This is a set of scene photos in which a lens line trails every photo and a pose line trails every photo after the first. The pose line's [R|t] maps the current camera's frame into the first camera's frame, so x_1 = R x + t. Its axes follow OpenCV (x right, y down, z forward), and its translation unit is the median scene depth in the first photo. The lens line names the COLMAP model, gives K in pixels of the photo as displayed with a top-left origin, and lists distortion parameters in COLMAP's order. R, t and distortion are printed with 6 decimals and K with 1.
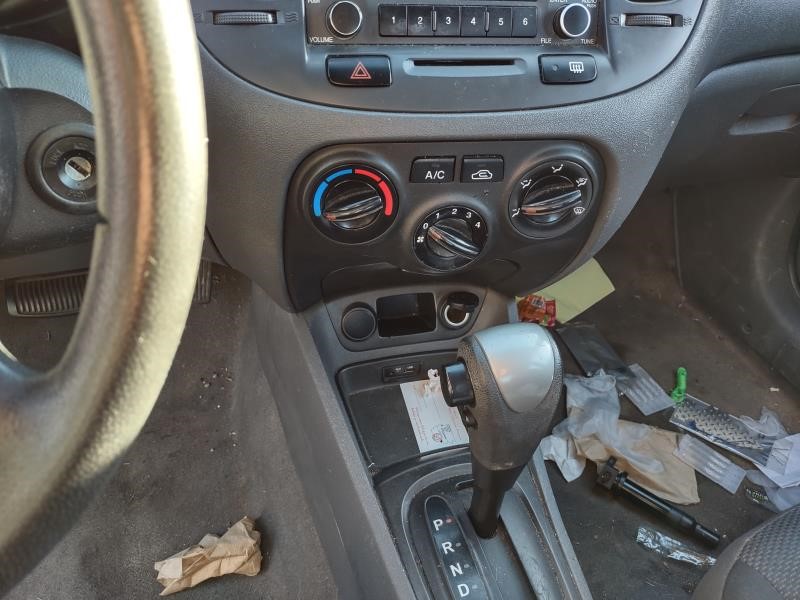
lens RADIAL K [[587.8, 0, 399.2], [0, 587.8, 297.8], [0, 0, 1]] dist [0.025566, -0.059186]
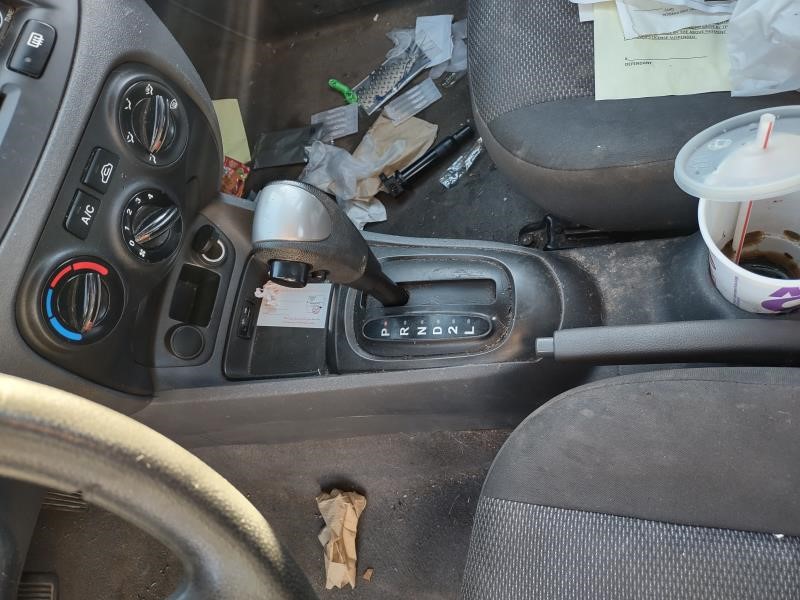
lens RADIAL K [[587.8, 0, 397.1], [0, 587.8, 303.8], [0, 0, 1]] dist [0.025566, -0.059186]
pose [[0.332466, -0.932454, 0.141407, -0.044784], [0.856410, 0.361286, 0.368829, -0.066685], [-0.395004, -0.001521, 0.918678, -0.128746]]
